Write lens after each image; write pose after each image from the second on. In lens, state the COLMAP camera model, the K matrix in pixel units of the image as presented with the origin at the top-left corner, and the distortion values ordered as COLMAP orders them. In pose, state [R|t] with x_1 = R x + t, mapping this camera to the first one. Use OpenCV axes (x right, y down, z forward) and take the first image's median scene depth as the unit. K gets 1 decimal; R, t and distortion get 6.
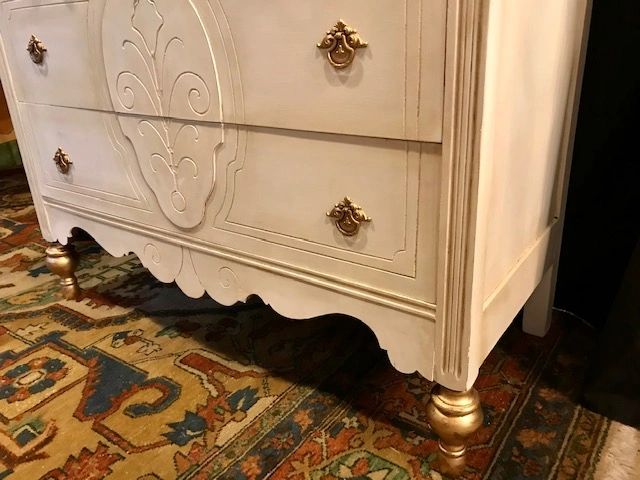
lens RADIAL K [[527.0, 0, 320.0], [0, 527.0, 240.0], [0, 0, 1]] dist [0.017862, -0.001796]
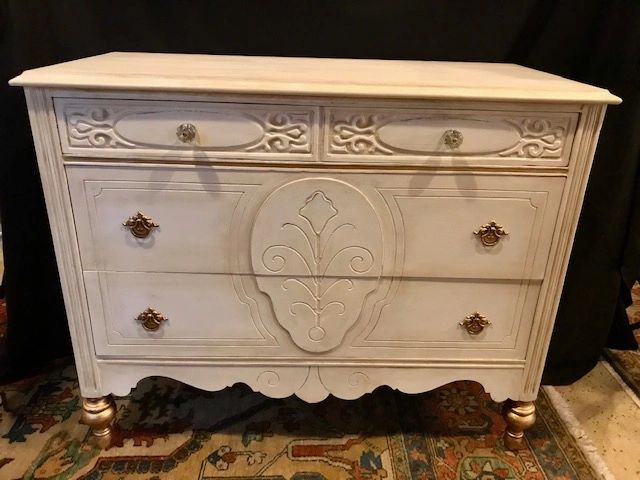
lens RADIAL K [[527.0, 0, 320.0], [0, 527.0, 240.0], [0, 0, 1]] dist [0.017862, -0.001796]
pose [[0.786516, -0.174641, 0.592362, -0.975194], [0.165665, 0.983691, 0.070049, -0.383551], [-0.594935, 0.043039, 0.802621, -0.038174]]
